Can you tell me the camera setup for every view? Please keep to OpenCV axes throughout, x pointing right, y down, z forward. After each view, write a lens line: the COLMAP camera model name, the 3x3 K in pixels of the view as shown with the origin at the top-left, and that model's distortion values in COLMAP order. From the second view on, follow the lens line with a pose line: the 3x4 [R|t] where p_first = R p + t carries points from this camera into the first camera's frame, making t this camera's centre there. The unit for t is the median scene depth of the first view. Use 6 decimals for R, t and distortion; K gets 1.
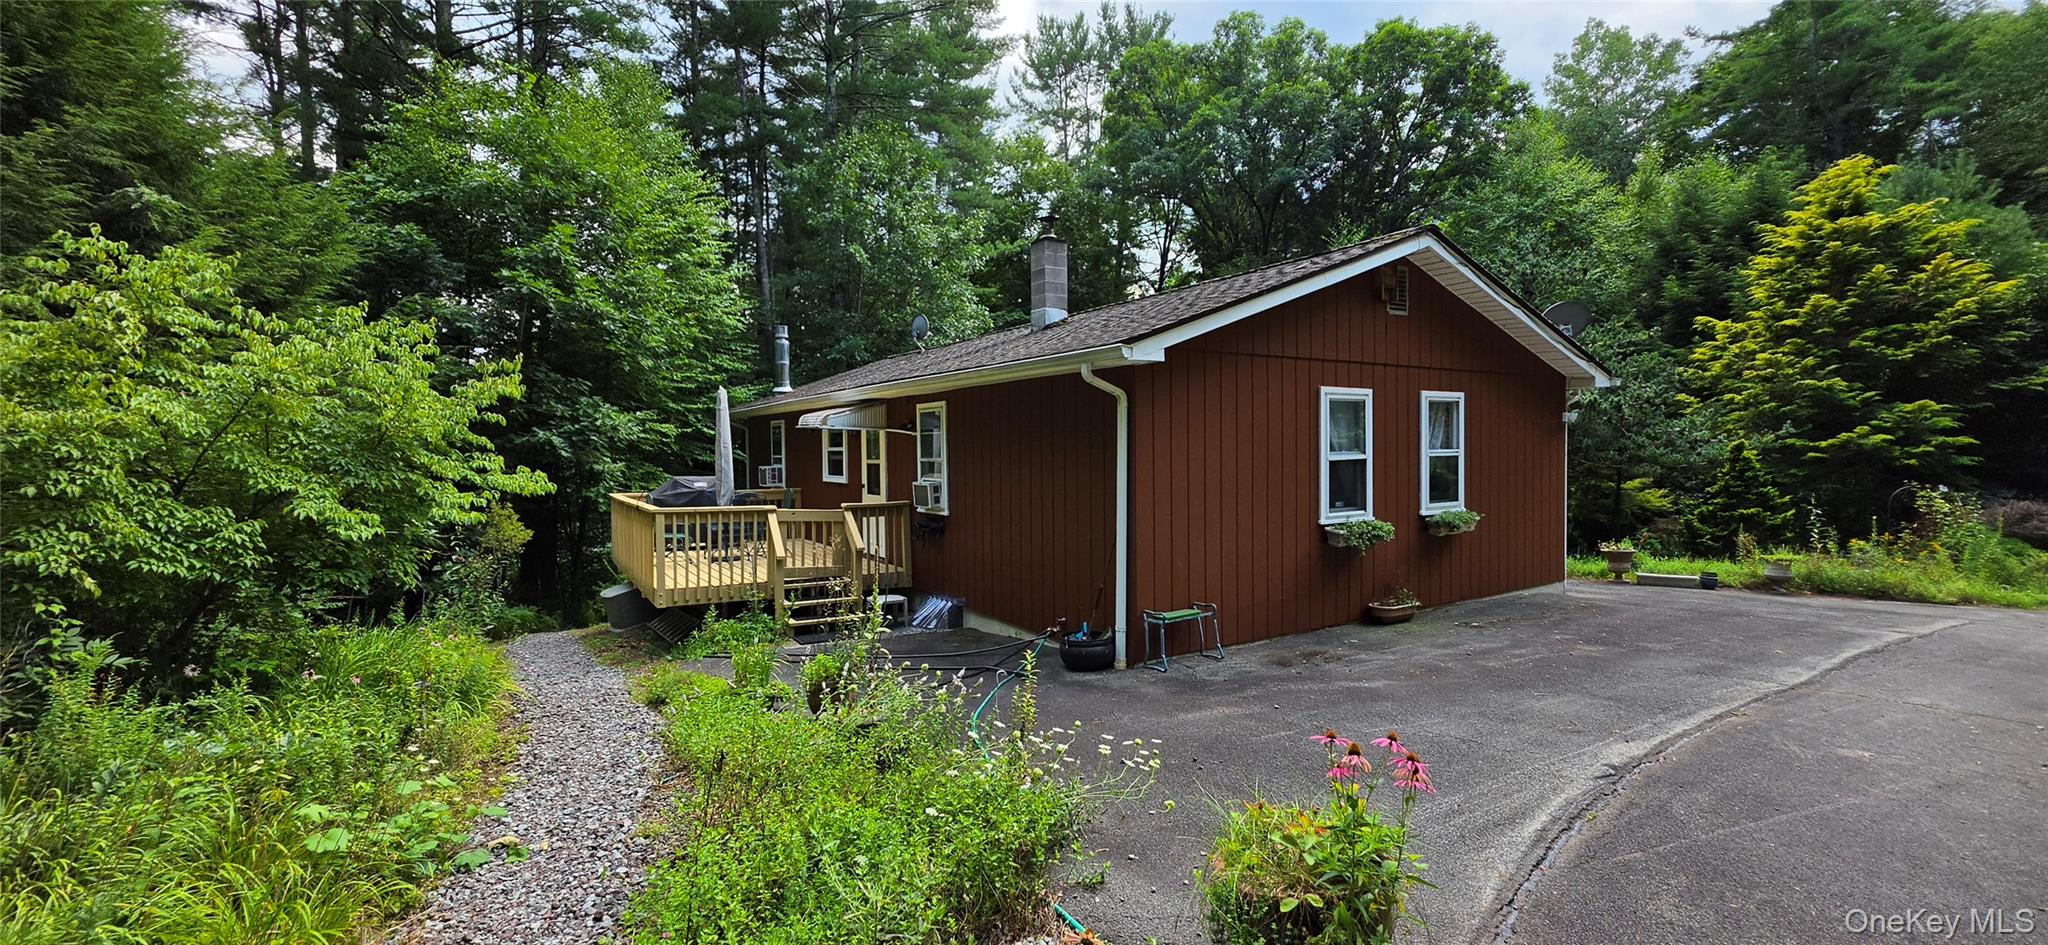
lens RADIAL K [[821.0, 0, 1025.3], [0, 821.0, 470.0], [0, 0, 1]] dist [-0.005035, 0.001652]
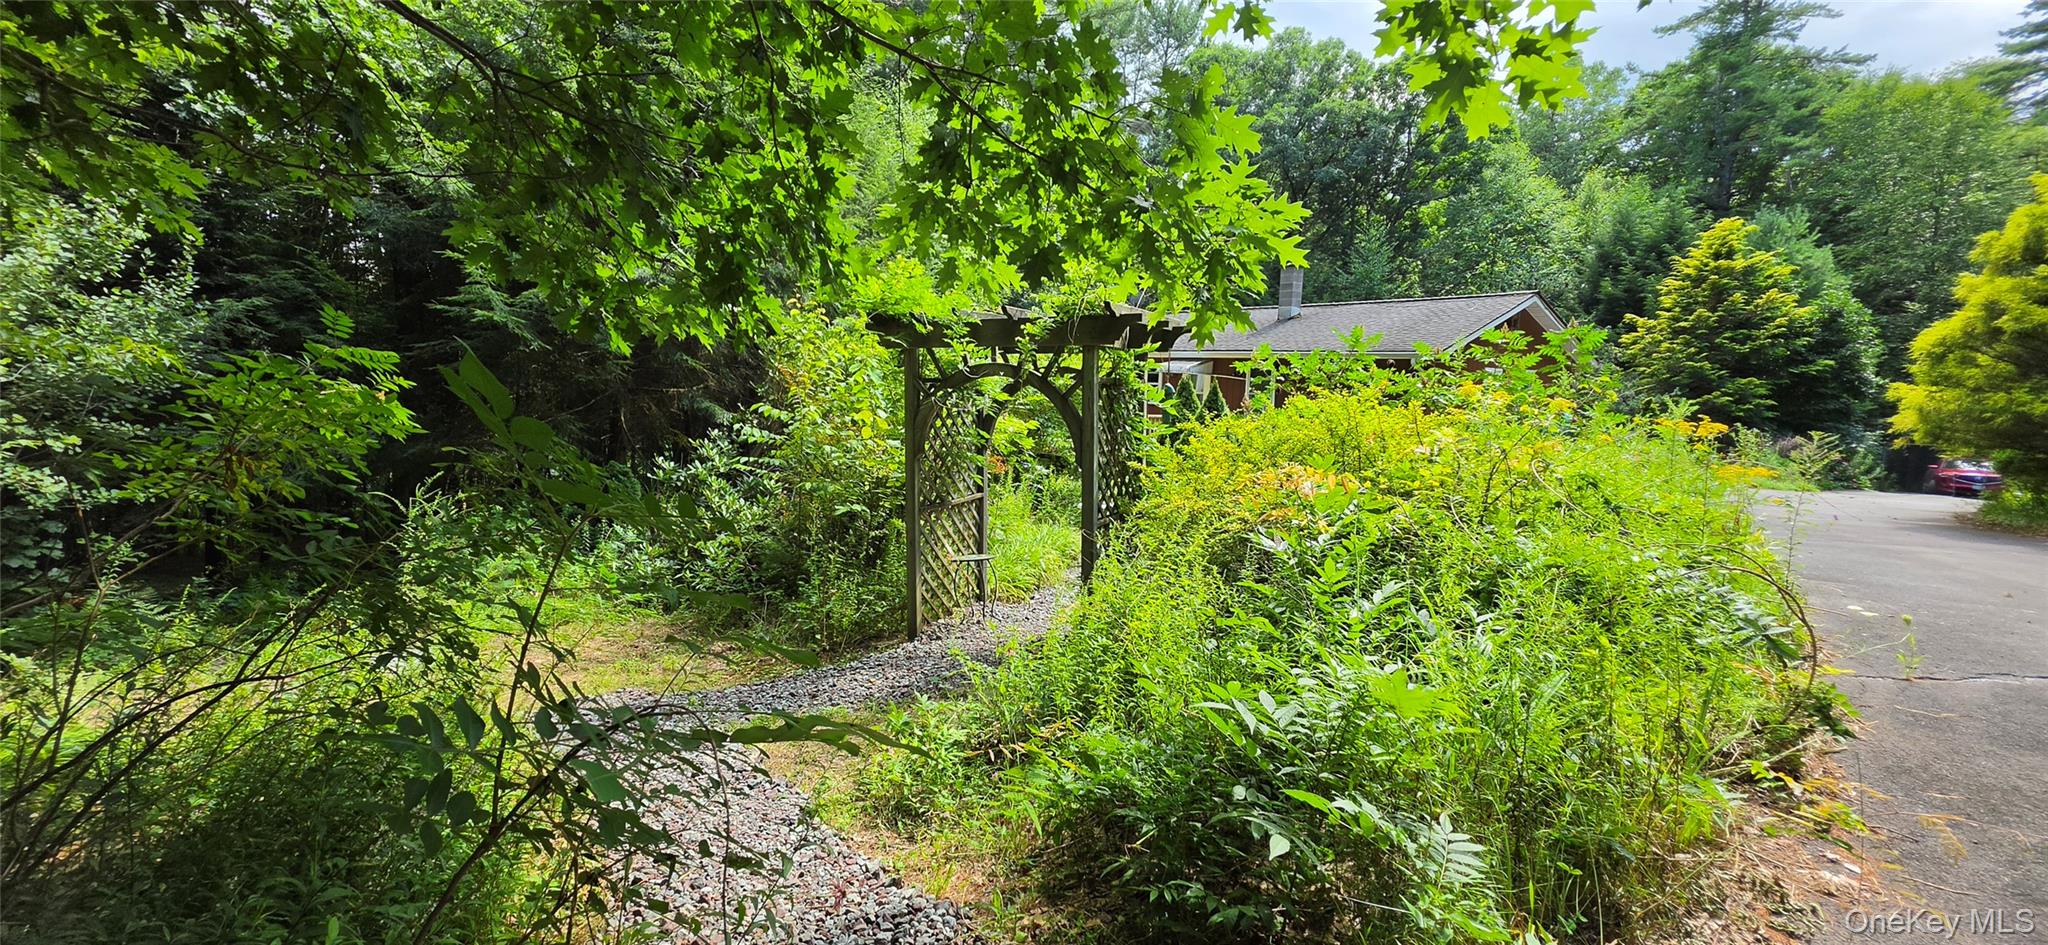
lens RADIAL K [[821.0, 0, 1021.5], [0, 821.0, 477.0], [0, 0, 1]] dist [-0.005035, 0.001652]
pose [[0.994948, 0.027039, 0.096678, -0.478156], [-0.036314, 0.994766, 0.095507, 0.010520], [-0.093590, -0.098535, 0.990723, -0.473123]]
